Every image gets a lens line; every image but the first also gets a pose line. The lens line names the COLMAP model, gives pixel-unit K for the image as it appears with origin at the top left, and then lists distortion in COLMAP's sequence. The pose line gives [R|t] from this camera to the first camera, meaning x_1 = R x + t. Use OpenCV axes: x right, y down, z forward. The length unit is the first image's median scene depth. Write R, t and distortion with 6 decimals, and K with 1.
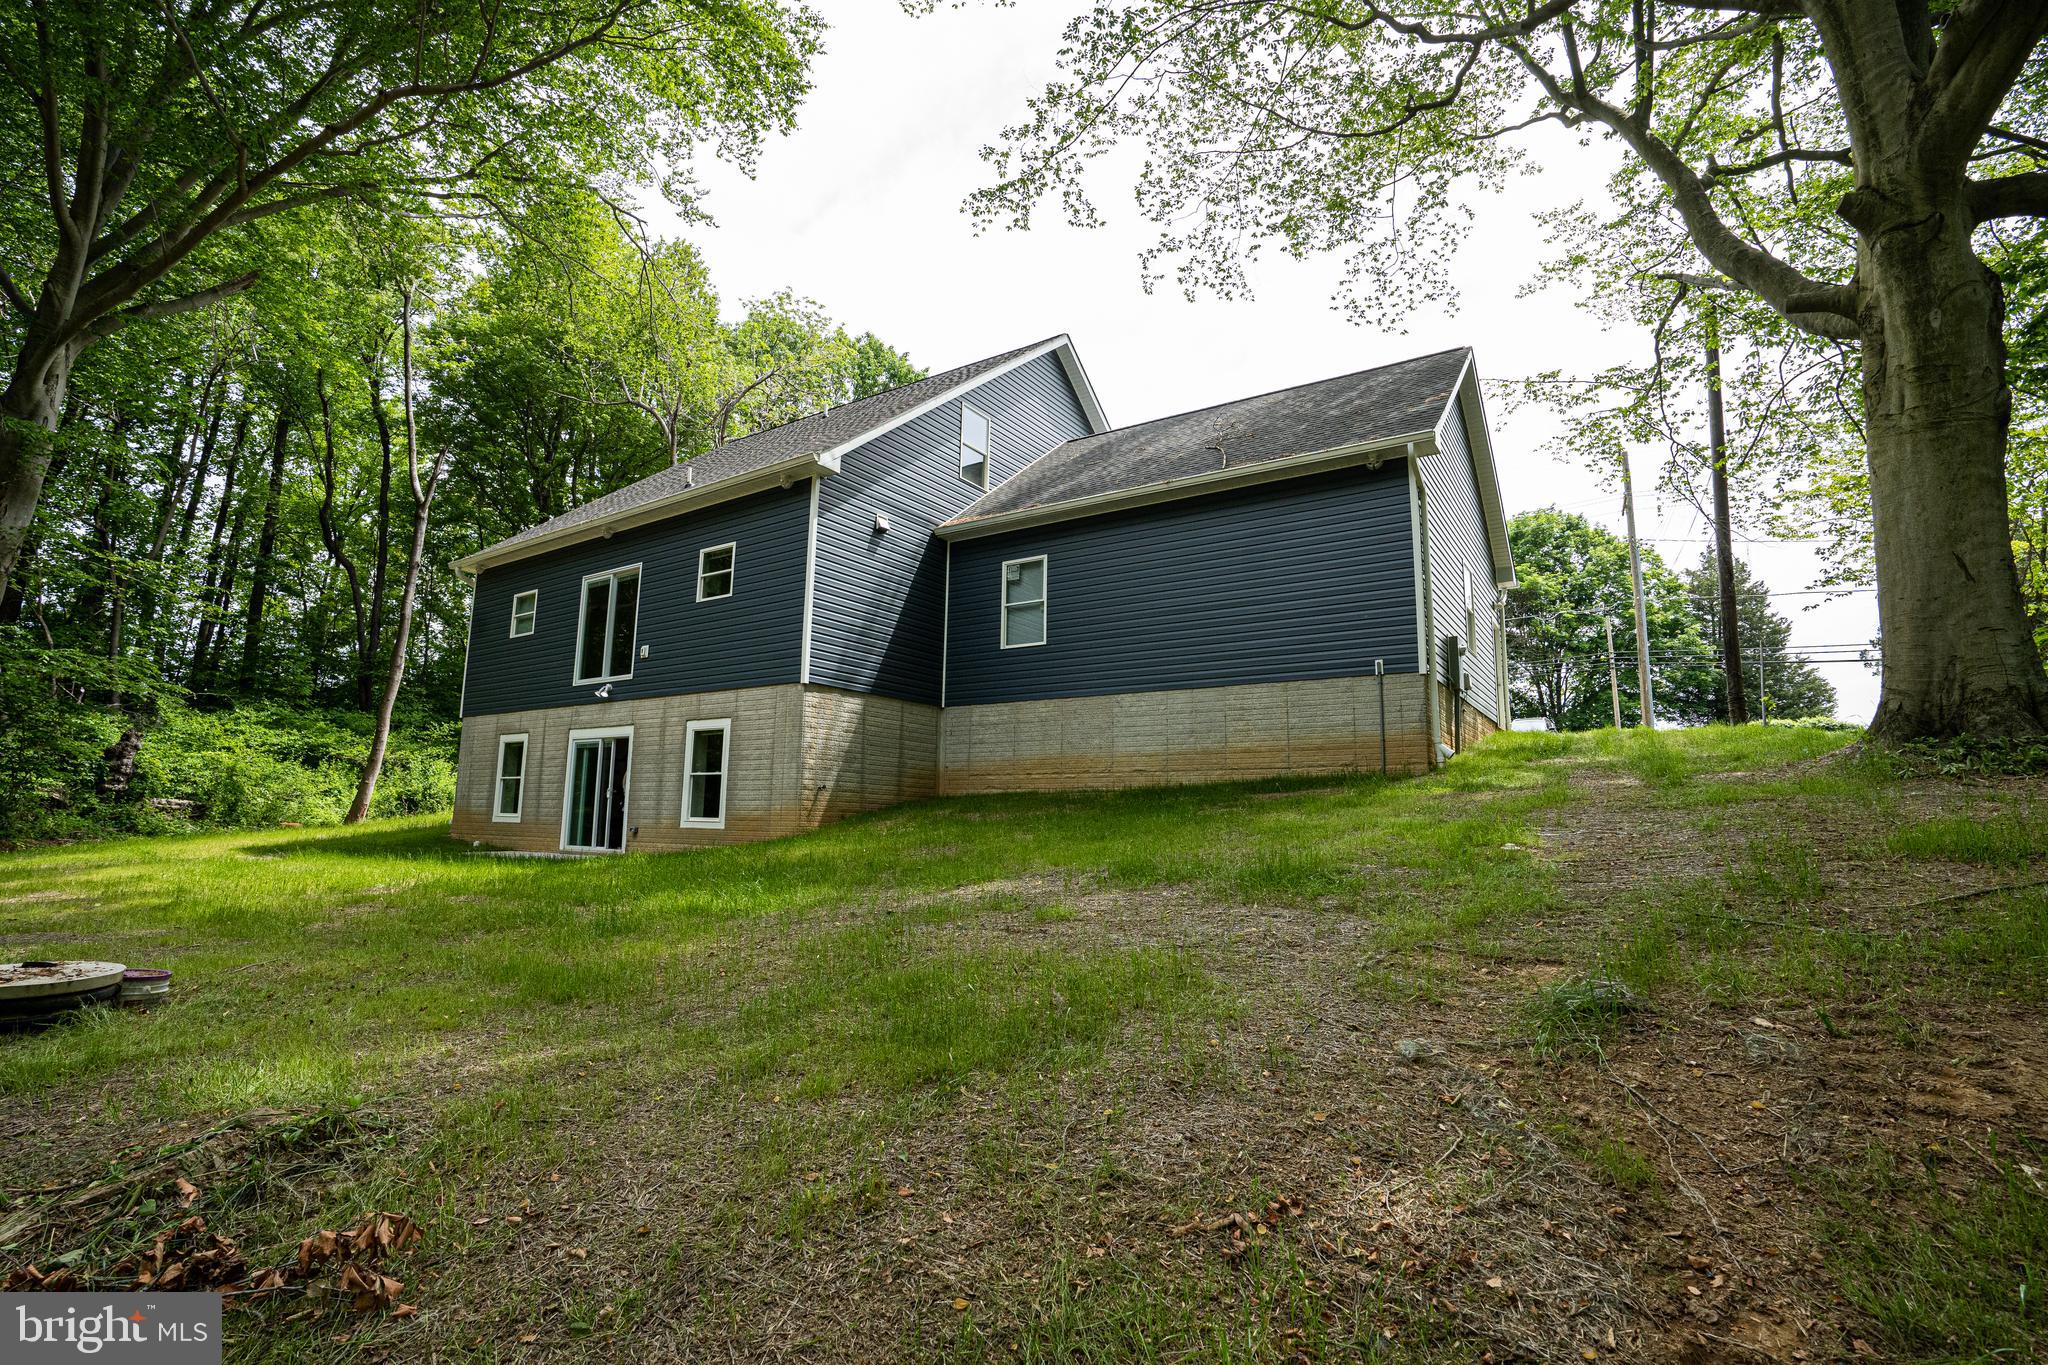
lens RADIAL K [[946.1, 0, 1032.2], [0, 946.1, 676.4], [0, 0, 1]] dist [-0.072092, 0.025935]
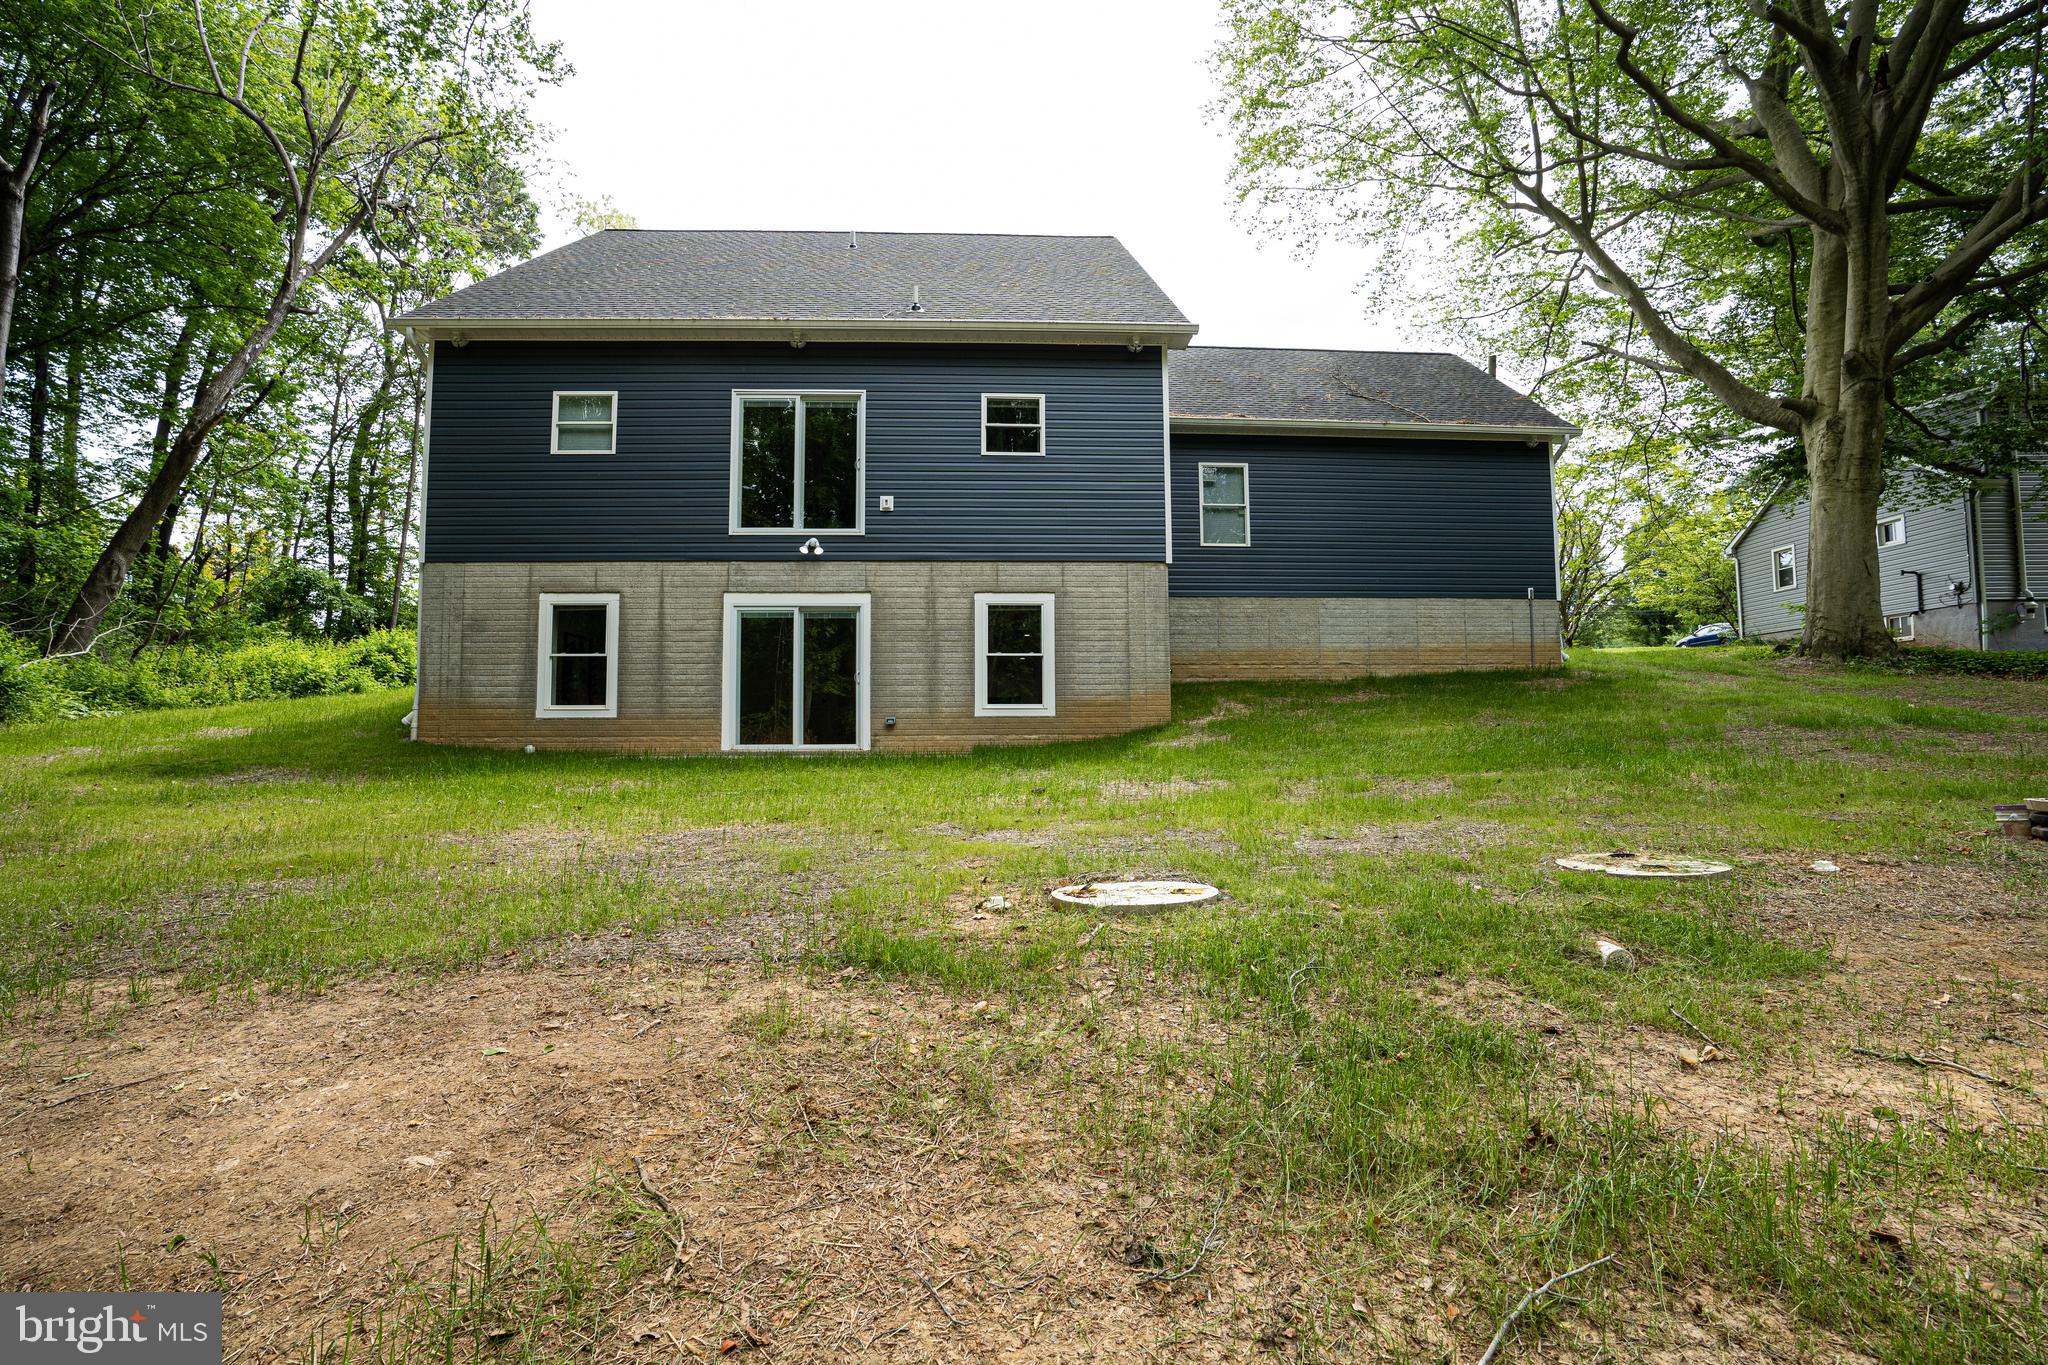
lens RADIAL K [[946.1, 0, 1032.2], [0, 946.1, 676.4], [0, 0, 1]] dist [-0.072092, 0.025935]
pose [[0.800920, 0.019240, 0.598462, -0.826846], [-0.075935, 0.994678, 0.069646, 0.058133], [-0.593936, -0.101225, 0.798118, 0.267087]]
